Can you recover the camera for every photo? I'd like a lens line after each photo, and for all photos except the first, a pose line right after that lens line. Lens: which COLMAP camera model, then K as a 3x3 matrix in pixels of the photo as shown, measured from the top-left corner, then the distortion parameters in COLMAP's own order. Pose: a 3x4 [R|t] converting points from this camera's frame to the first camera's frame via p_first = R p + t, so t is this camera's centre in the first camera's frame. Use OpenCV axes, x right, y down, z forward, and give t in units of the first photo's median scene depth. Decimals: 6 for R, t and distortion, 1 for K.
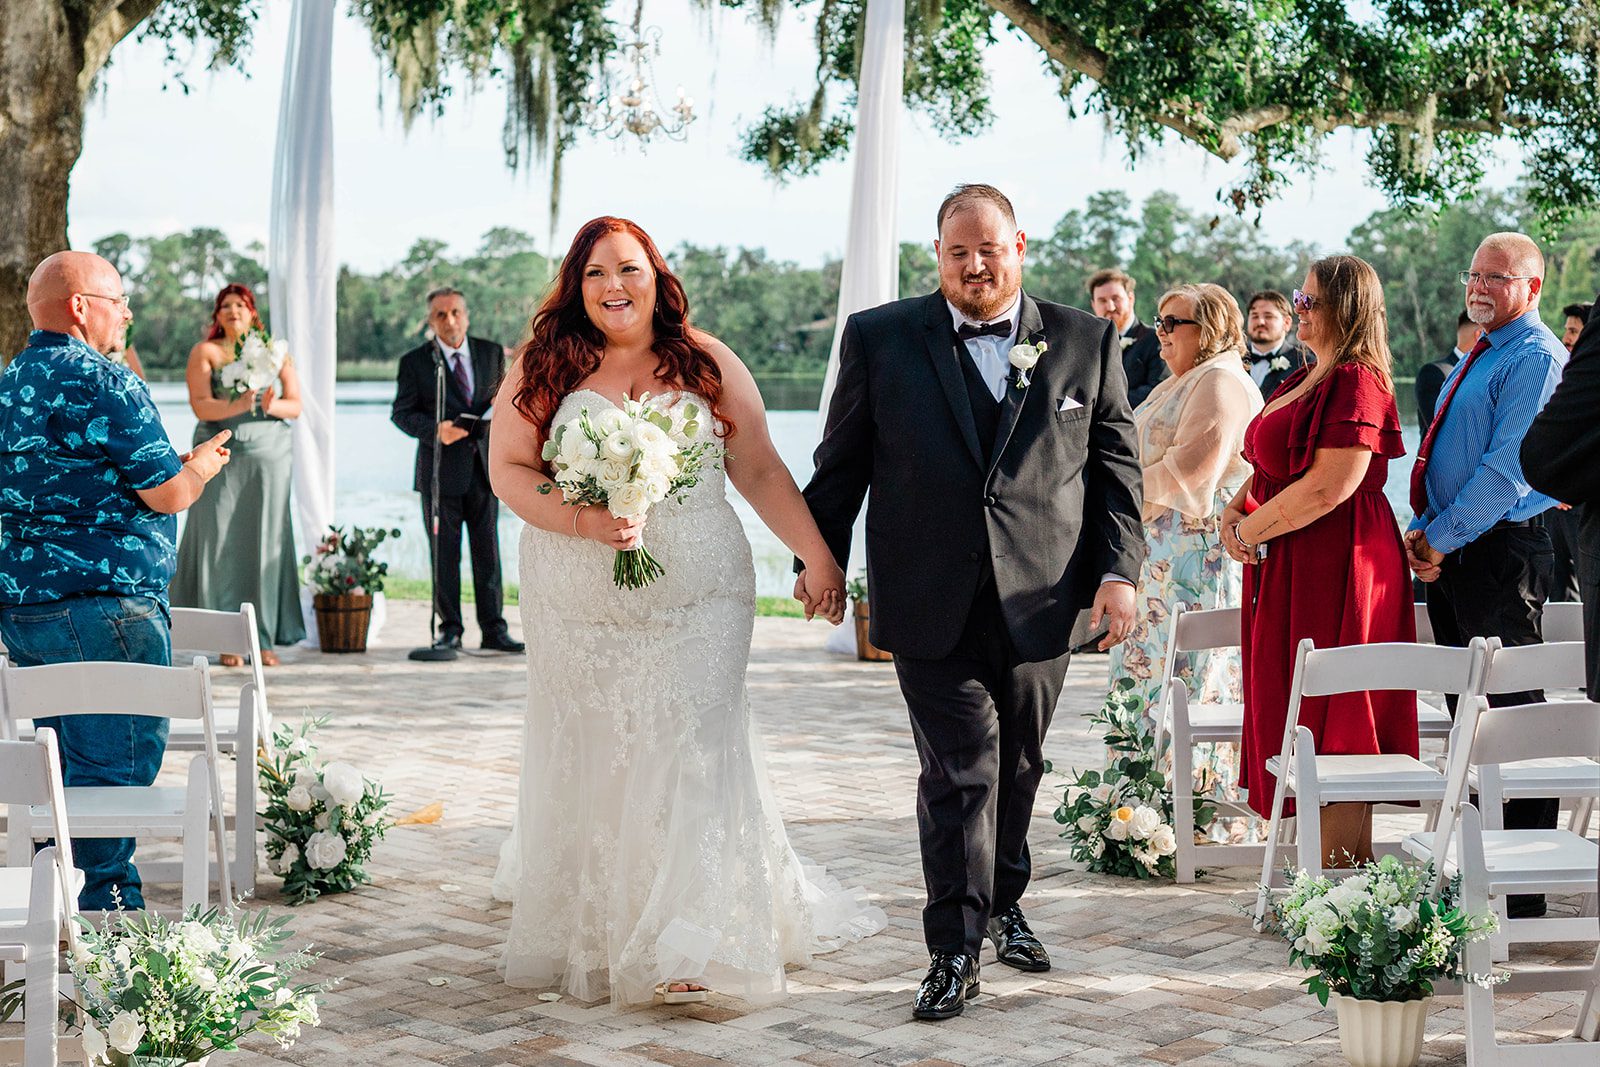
lens RADIAL K [[2178.8, 0, 798.8], [0, 2178.8, 646.6], [0, 0, 1]] dist [-0.025016, 0.044819]
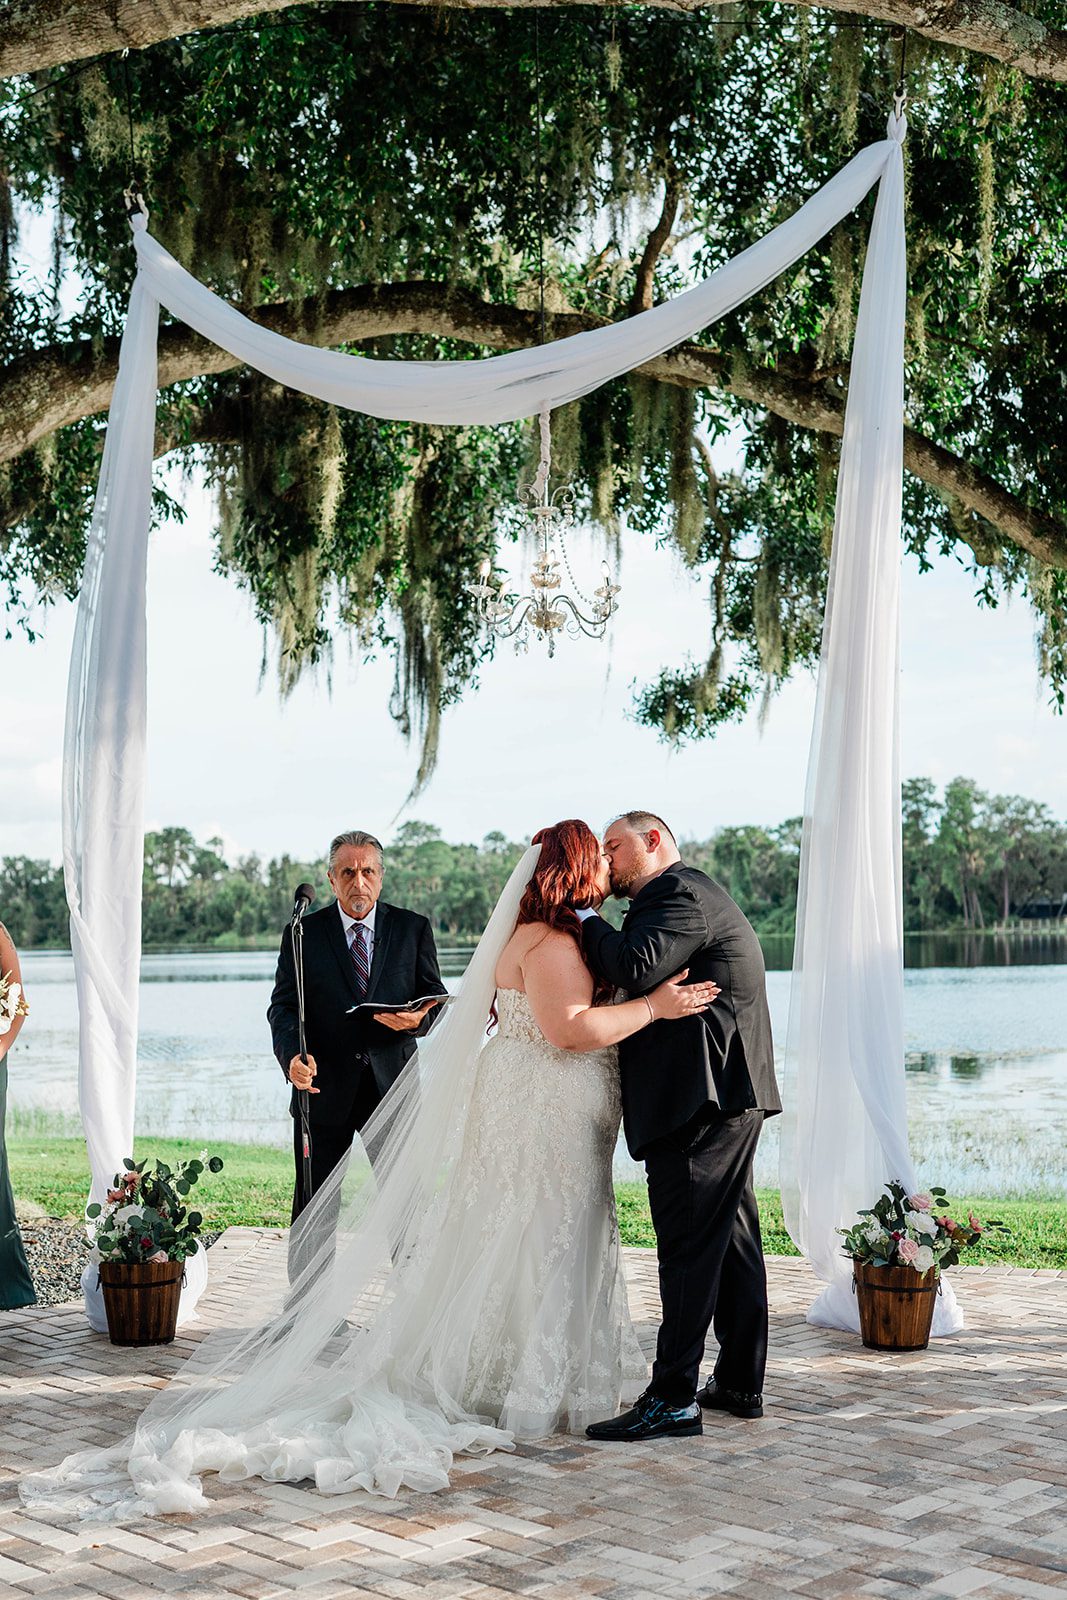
lens RADIAL K [[1638.7, 0, 579.5], [0, 1638.7, 797.3], [0, 0, 1]] dist [-0.019346, 0.003130]
pose [[0.999005, -0.024604, -0.037189, -0.010335], [0.016352, 0.978033, -0.207806, -0.014941], [0.041485, 0.206991, 0.977463, 0.113341]]
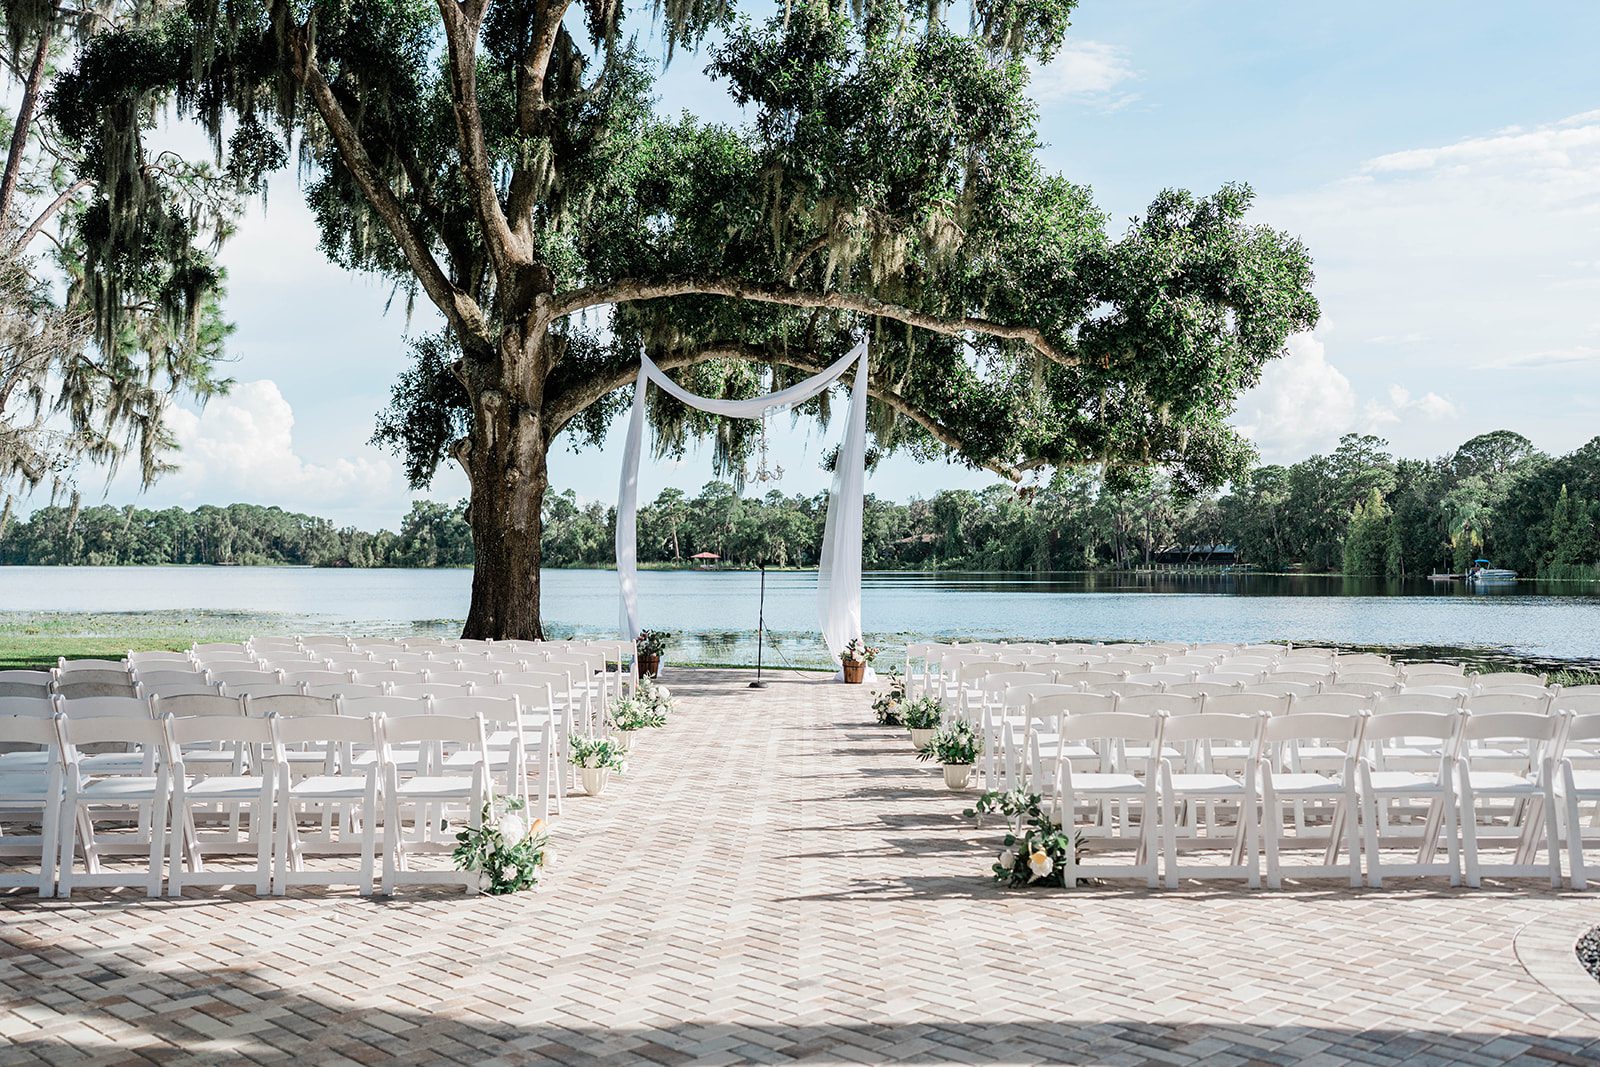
lens RADIAL K [[1638.7, 0, 800.0], [0, 1638.7, 533.5], [0, 0, 1]] dist [-0.019346, 0.003130]
pose [[0.996508, -0.001358, -0.083487, 0.034890], [-0.010792, 0.989386, -0.144908, 0.028918], [0.082797, 0.145303, 0.985917, -0.239063]]
